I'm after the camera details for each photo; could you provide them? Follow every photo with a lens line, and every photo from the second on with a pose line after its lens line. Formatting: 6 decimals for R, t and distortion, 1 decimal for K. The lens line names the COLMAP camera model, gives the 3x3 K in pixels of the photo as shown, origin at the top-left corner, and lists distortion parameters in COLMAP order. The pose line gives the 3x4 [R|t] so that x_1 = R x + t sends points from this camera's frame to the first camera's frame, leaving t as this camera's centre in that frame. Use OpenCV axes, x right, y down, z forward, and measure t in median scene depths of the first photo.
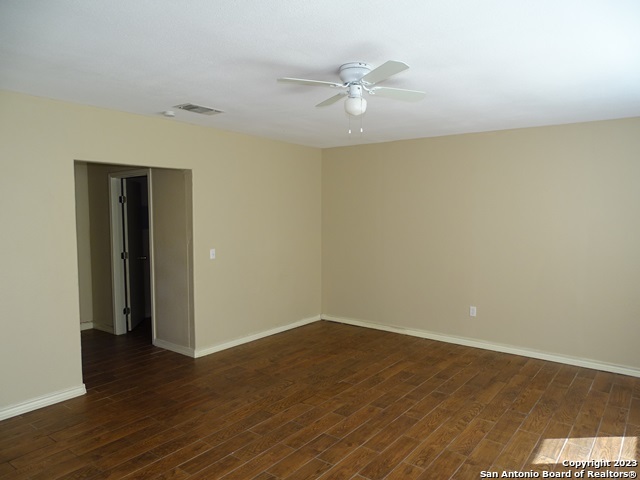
lens RADIAL K [[460.7, 0, 325.0], [0, 460.7, 243.2], [0, 0, 1]] dist [0.000531, 0.001747]
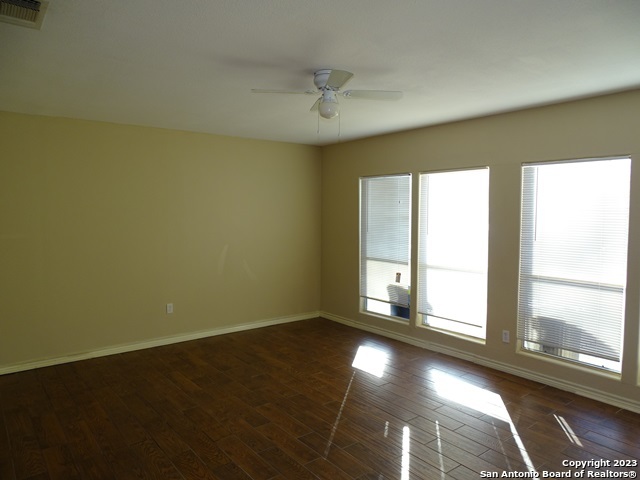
lens RADIAL K [[460.7, 0, 321.2], [0, 460.7, 236.0], [0, 0, 1]] dist [0.000531, 0.001747]
pose [[0.271253, -0.066306, 0.960222, -0.758722], [0.073253, 0.996153, 0.048093, -0.045470], [-0.959716, 0.057294, 0.275067, 0.563945]]
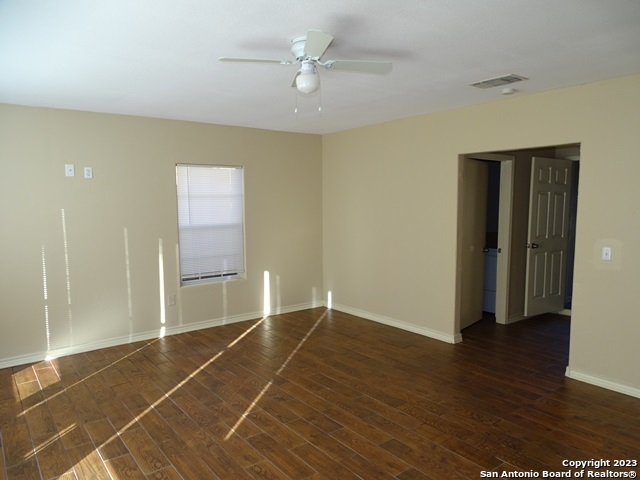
lens RADIAL K [[460.7, 0, 326.5], [0, 460.7, 250.5], [0, 0, 1]] dist [0.000531, 0.001747]
pose [[-0.257772, 0.110439, -0.959873, 0.761356], [-0.063796, 0.989333, 0.130961, -0.065646], [0.964097, 0.094994, -0.247976, 0.996922]]
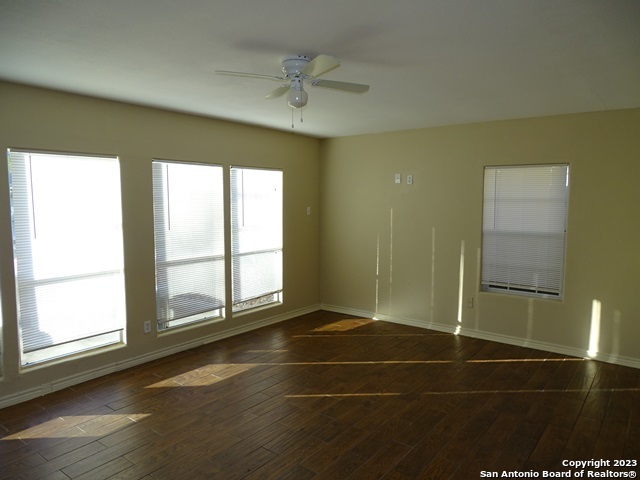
lens RADIAL K [[460.7, 0, 316.6], [0, 460.7, 245.9], [0, 0, 1]] dist [0.000531, 0.001747]
pose [[-0.999734, -0.006482, 0.022128, 0.001668], [-0.002493, 0.984433, 0.175743, -0.119509], [-0.022923, 0.175641, -0.984187, 1.573194]]
